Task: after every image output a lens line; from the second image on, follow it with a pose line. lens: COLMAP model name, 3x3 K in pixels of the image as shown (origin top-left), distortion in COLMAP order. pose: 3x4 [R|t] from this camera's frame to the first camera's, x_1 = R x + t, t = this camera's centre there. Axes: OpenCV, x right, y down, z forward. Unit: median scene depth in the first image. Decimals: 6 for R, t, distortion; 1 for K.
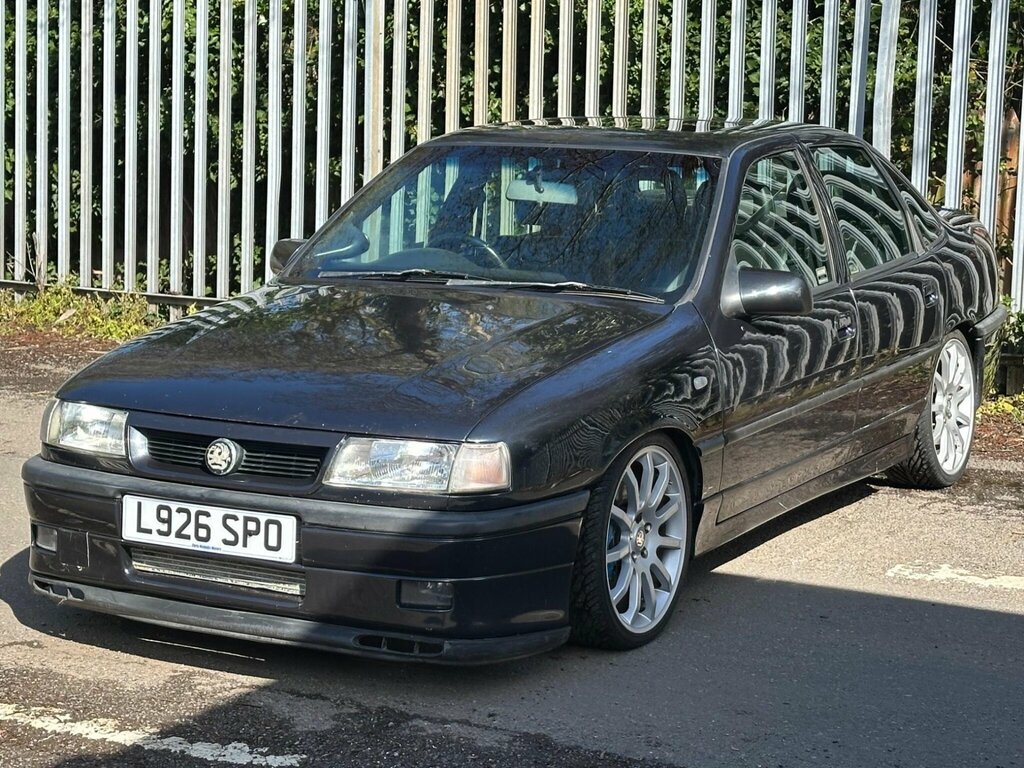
lens RADIAL K [[2162.6, 0, 509.7], [0, 2162.6, 382.4], [0, 0, 1]] dist [0.117686, 0.408139]
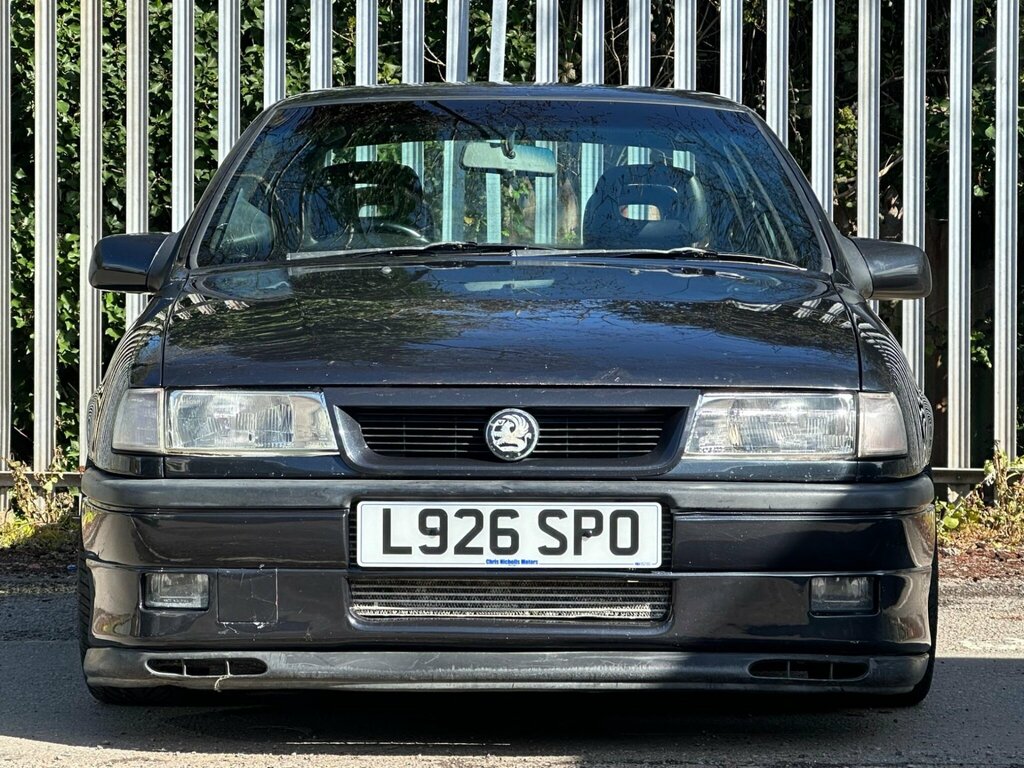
lens RADIAL K [[3233.5, 0, 512.0], [0, 3233.5, 384.0], [0, 0, 1]] dist [-0.385615, 11.166333]
pose [[0.875279, -0.013025, 0.483444, -0.632164], [0.075896, 0.990950, -0.110713, 0.132654], [-0.477627, 0.133596, 0.868346, 0.093451]]
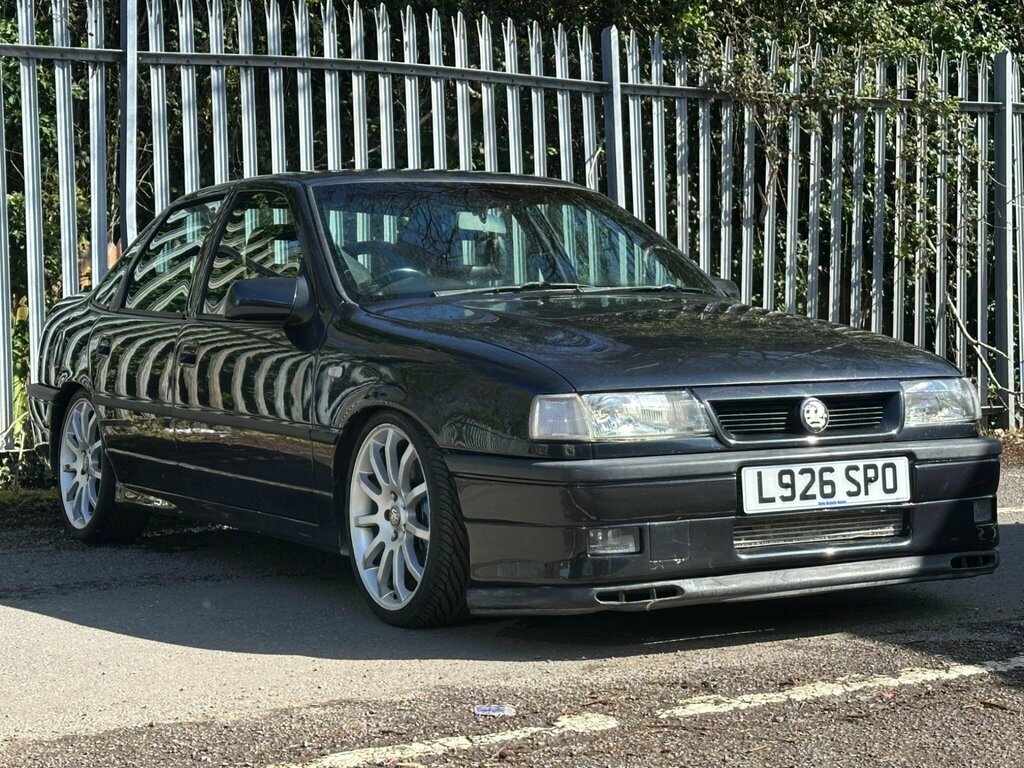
lens RADIAL K [[1925.8, 0, 533.2], [0, 1925.8, 382.7], [0, 0, 1]] dist [0.163513, 0.047845]
pose [[0.506760, -0.046888, 0.860811, -0.971806], [0.151695, 0.987790, -0.035499, 0.031243], [-0.848636, 0.148570, 0.507684, 0.646139]]
